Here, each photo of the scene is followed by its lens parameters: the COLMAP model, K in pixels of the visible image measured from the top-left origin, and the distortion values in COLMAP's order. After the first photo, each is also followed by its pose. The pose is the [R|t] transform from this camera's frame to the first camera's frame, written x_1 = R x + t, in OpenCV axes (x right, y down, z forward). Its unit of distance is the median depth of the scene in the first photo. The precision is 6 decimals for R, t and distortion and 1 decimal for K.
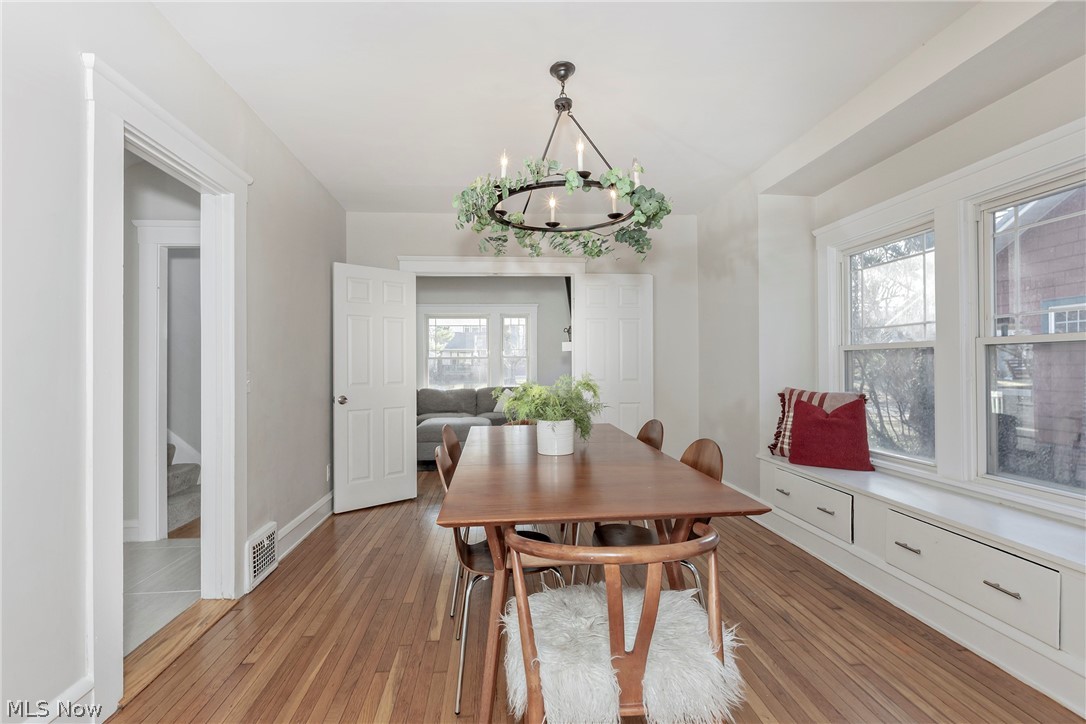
lens RADIAL K [[492.7, 0, 552.7], [0, 492.7, 361.0], [0, 0, 1]] dist [-0.001387, -0.000288]
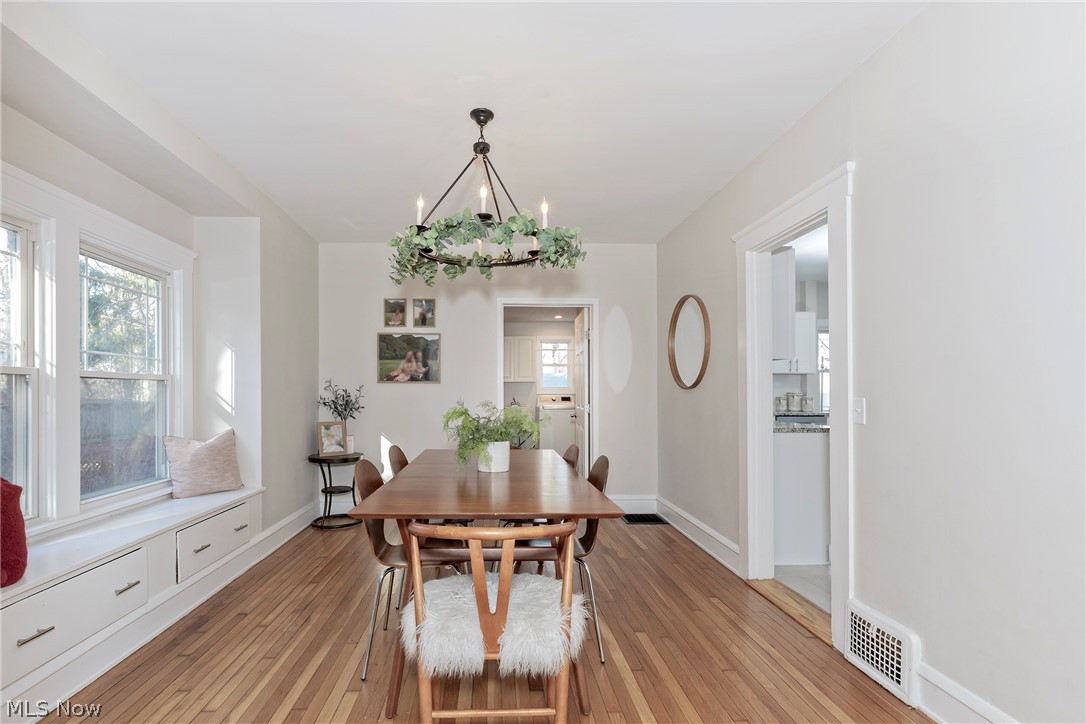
lens RADIAL K [[495.6, 0, 527.7], [0, 495.6, 392.6], [0, 0, 1]] dist [-0.000881, 0.000103]
pose [[-0.998906, 0.009322, 0.045817, -0.122130], [0.008922, 0.999920, -0.008933, 0.016494], [-0.045897, -0.008514, -0.998910, 2.060005]]
